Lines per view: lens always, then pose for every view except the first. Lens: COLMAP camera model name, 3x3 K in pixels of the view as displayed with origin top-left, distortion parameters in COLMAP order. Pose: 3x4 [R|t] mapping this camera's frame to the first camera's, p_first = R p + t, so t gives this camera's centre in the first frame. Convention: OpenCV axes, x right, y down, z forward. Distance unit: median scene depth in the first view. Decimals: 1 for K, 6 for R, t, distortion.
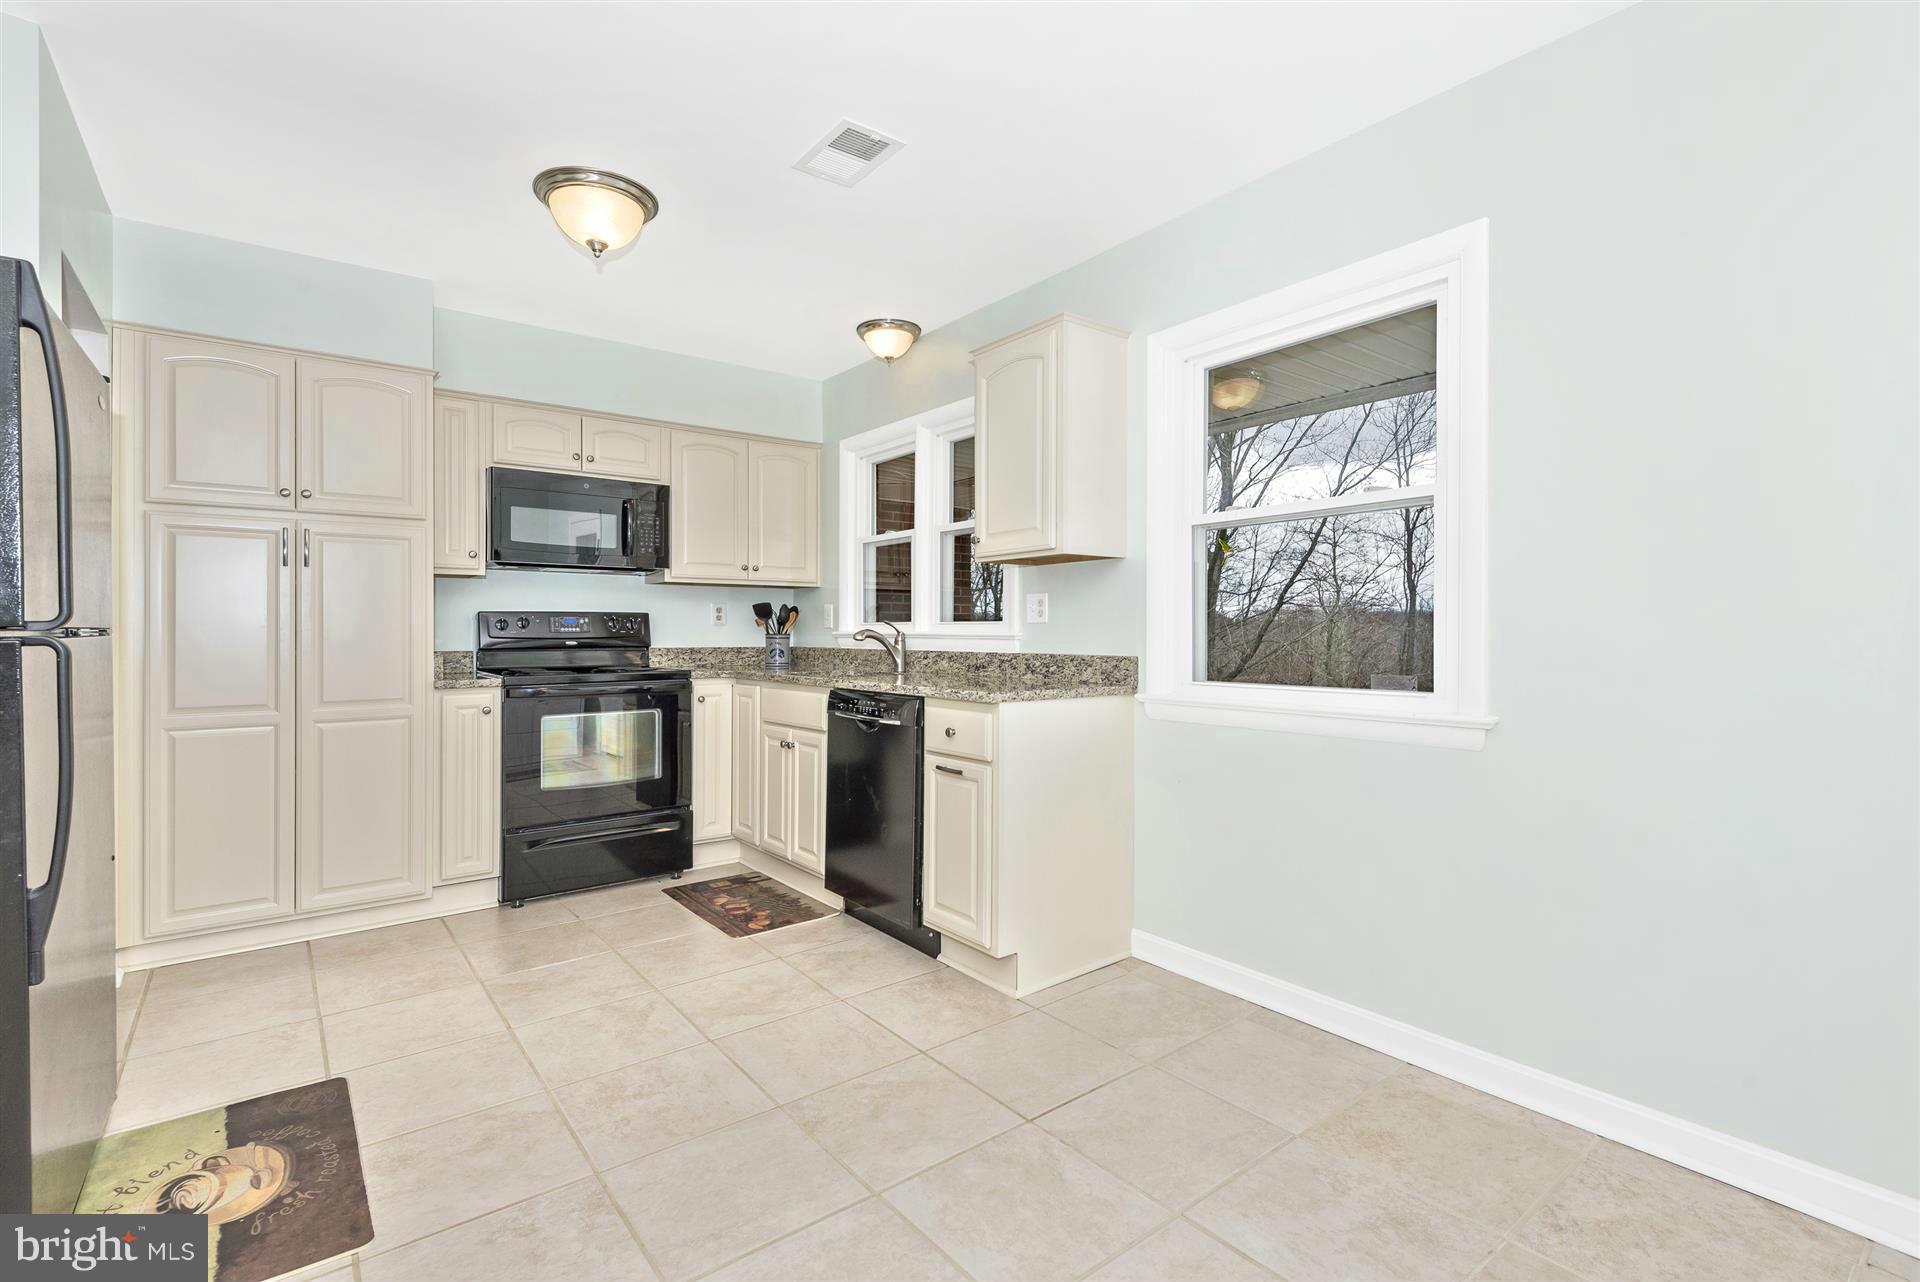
lens RADIAL K [[869.2, 0, 966.6], [0, 869.2, 631.8], [0, 0, 1]] dist [0.019171, -0.010267]
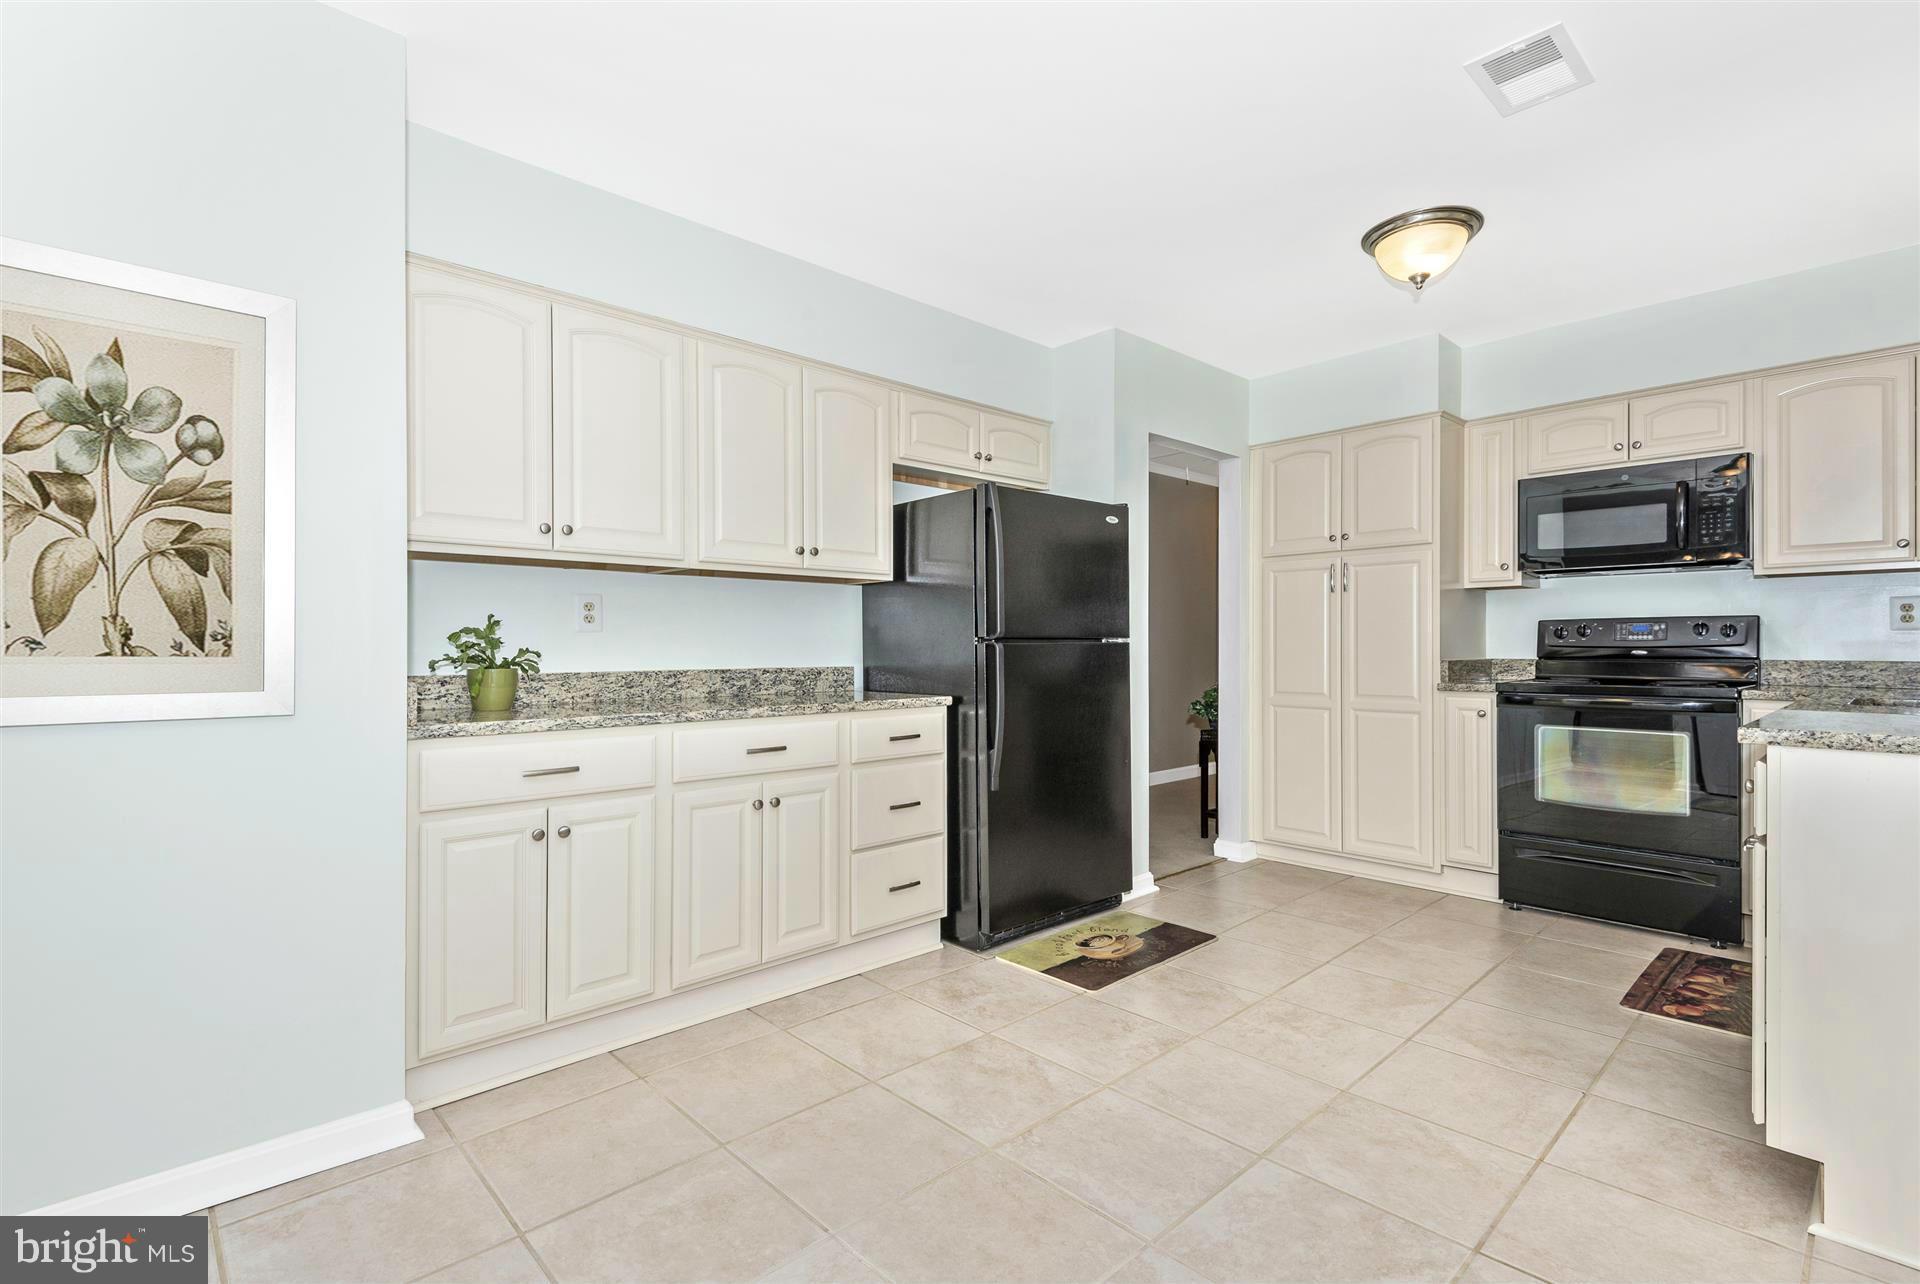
lens RADIAL K [[887.9, 0, 952.2], [0, 887.9, 644.7], [0, 0, 1]] dist [0.016342, -0.010823]
pose [[0.077801, -0.001251, -0.996968, 0.504020], [0.001493, 0.999998, -0.001139, 0.005826], [0.996968, -0.001399, 0.077803, 0.277773]]
